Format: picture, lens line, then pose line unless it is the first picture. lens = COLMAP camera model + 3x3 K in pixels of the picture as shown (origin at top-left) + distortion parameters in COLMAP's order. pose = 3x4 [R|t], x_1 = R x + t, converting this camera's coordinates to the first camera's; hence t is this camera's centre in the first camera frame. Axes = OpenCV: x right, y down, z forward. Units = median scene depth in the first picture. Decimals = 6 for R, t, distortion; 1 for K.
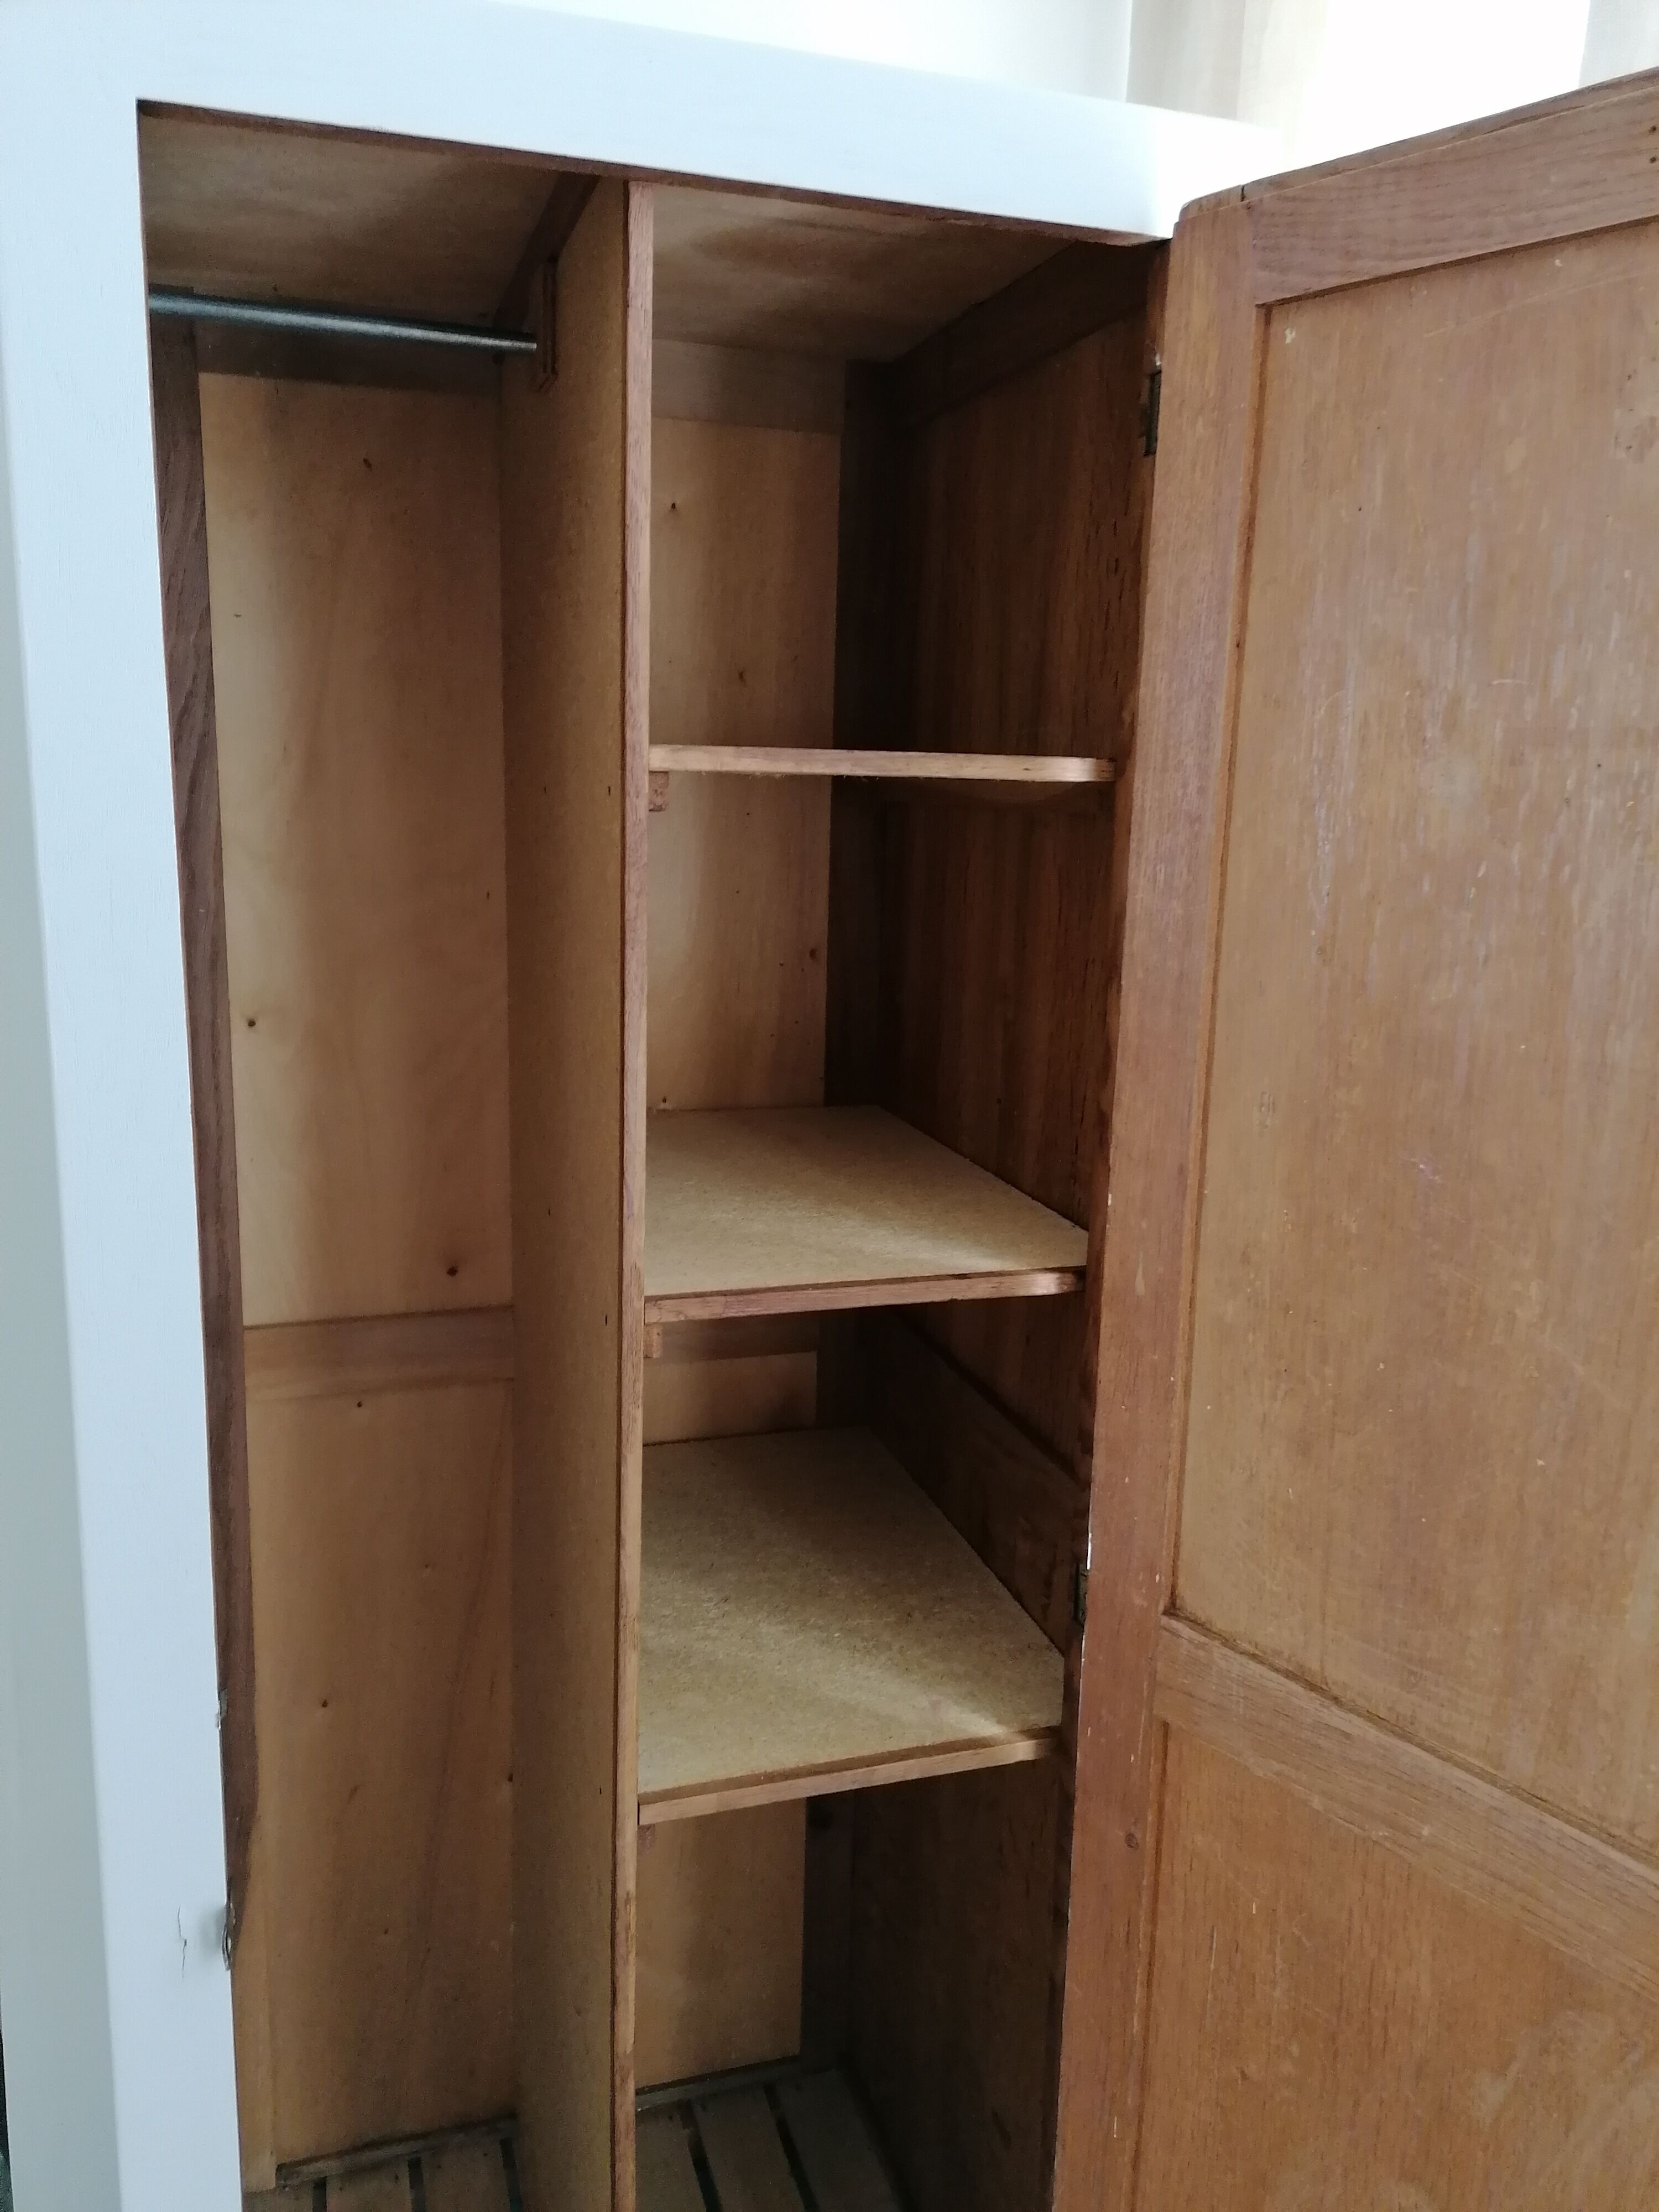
lens RADIAL K [[1713.8, 0, 829.6], [0, 1713.8, 1090.6], [0, 0, 1]] dist [0.085497, -0.128887]
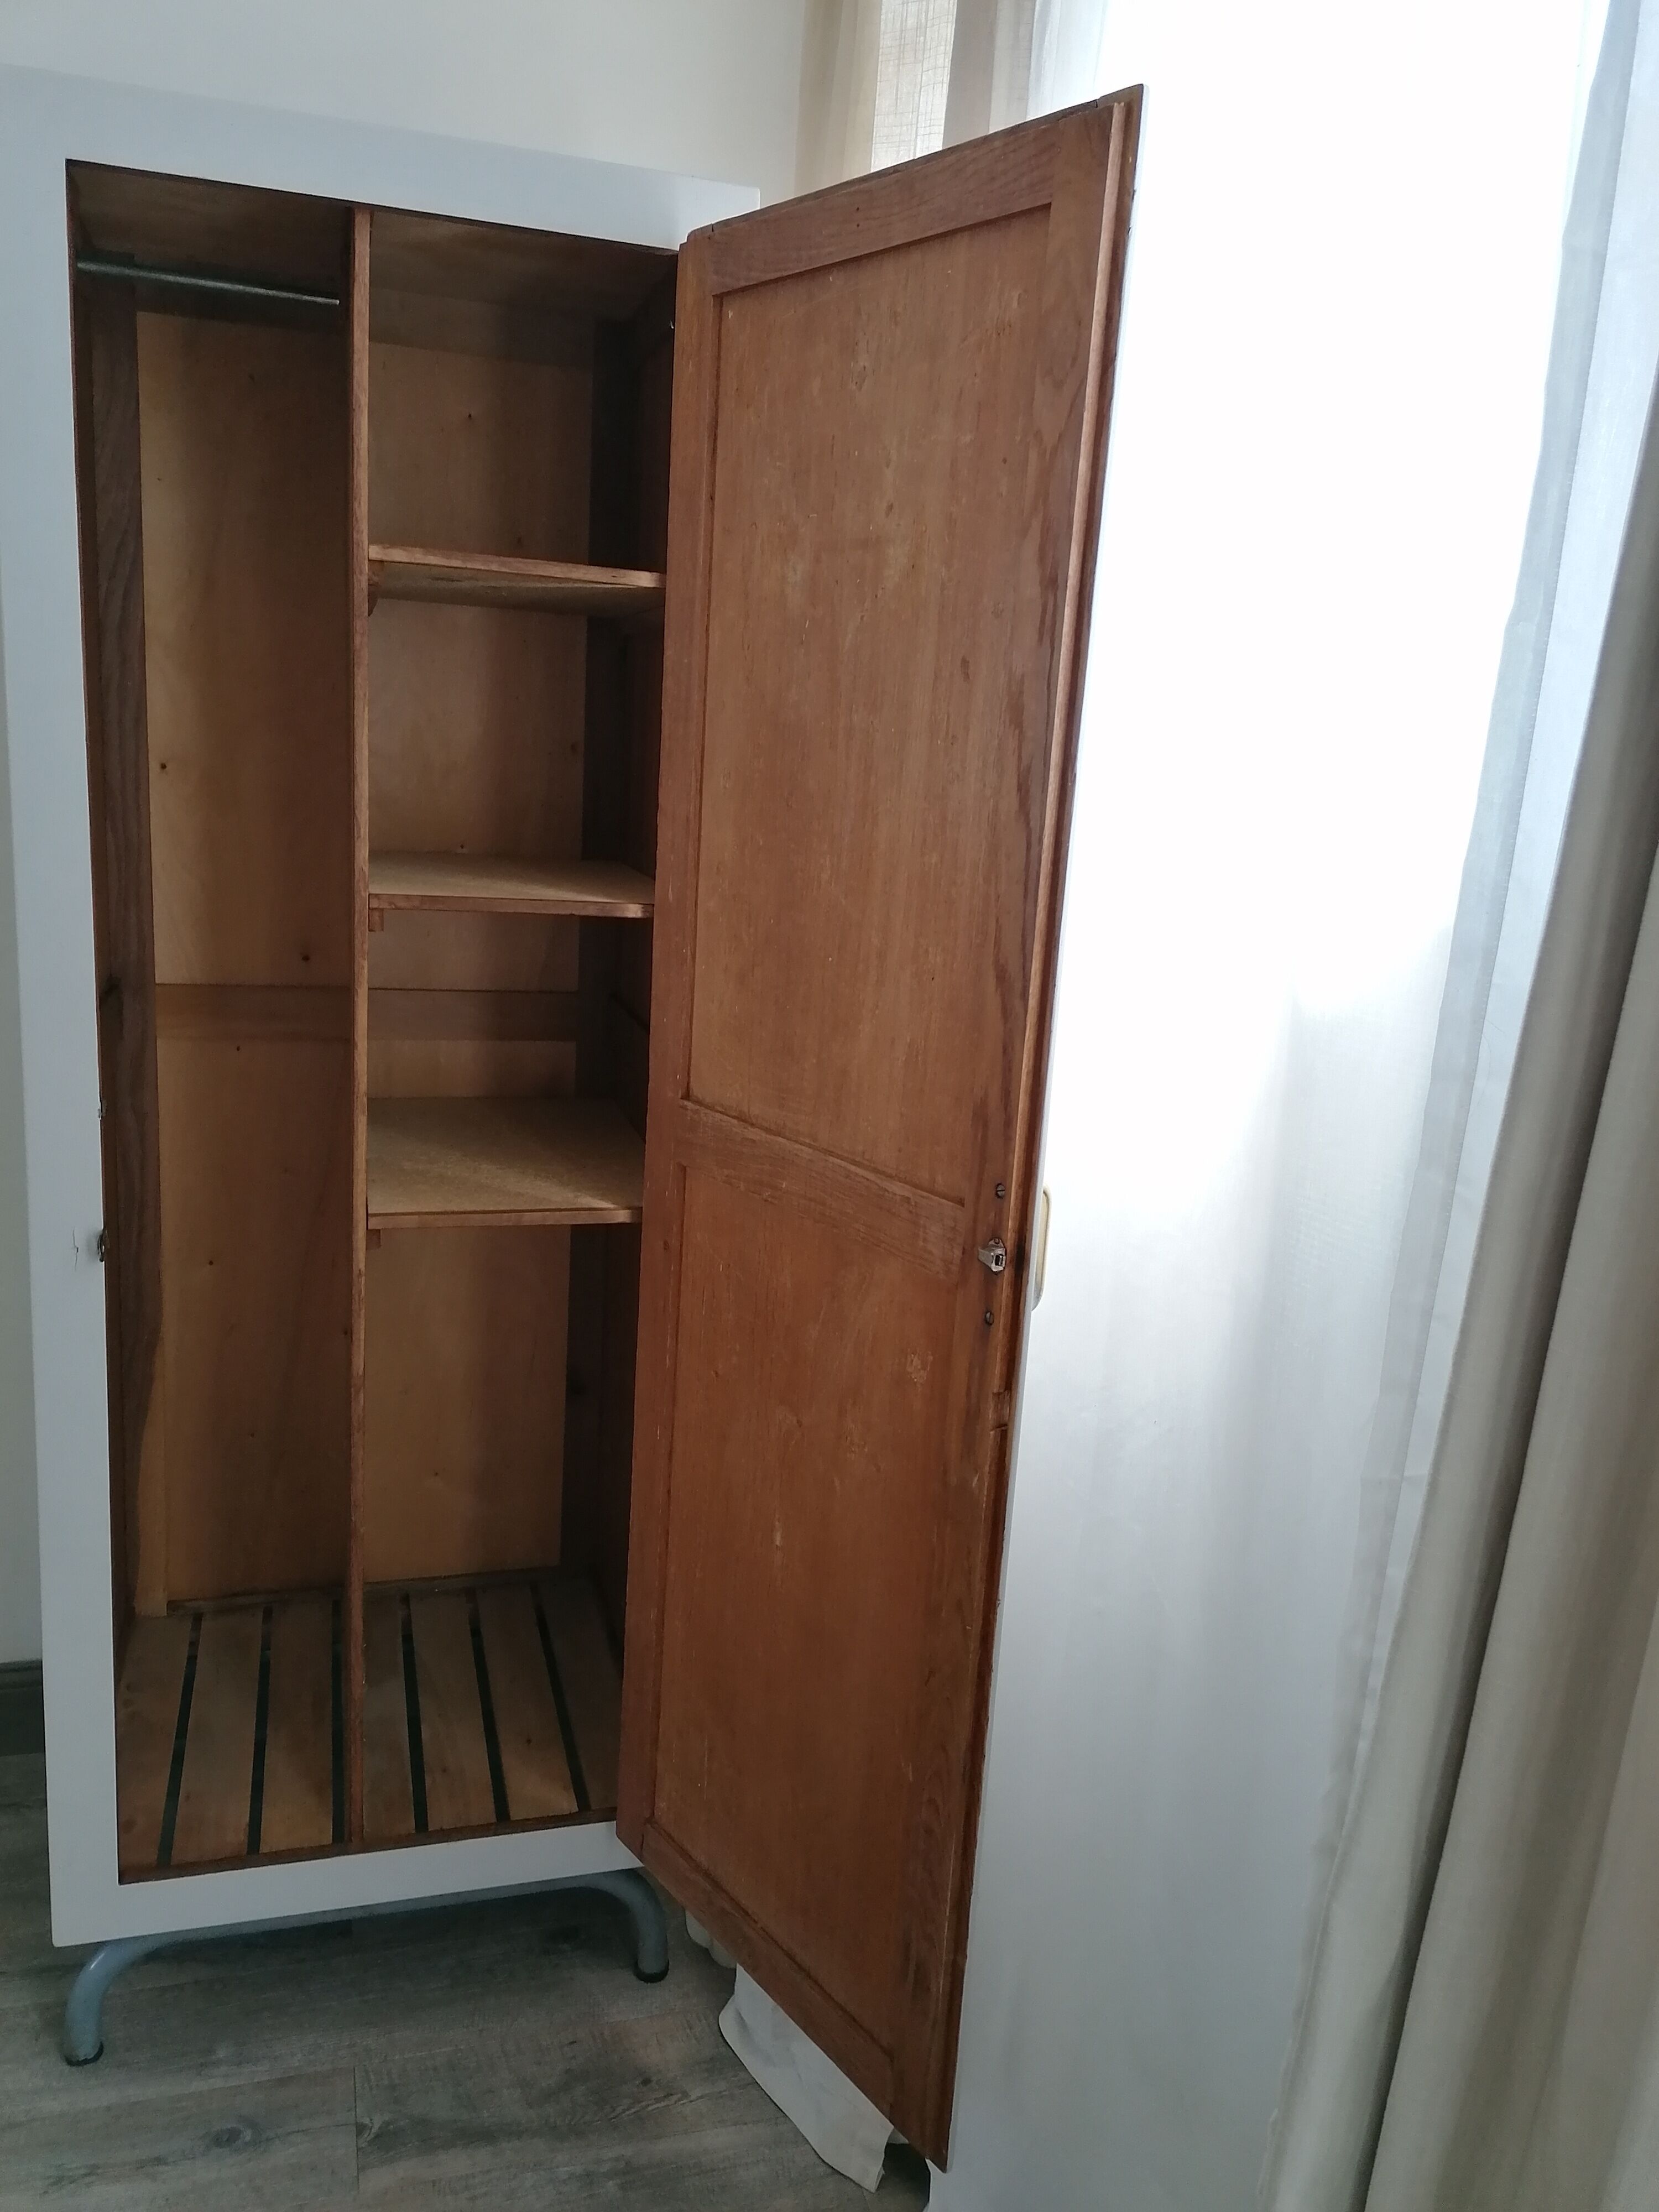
lens RADIAL K [[1703.2, 0, 829.5], [0, 1703.2, 1106.0], [0, 0, 1]] dist [0.088941, -0.121971]
pose [[0.999122, 0.041221, -0.007538, 0.368161], [-0.040993, 0.998760, 0.028241, 0.272497], [0.008693, -0.027907, 0.999573, -0.669803]]
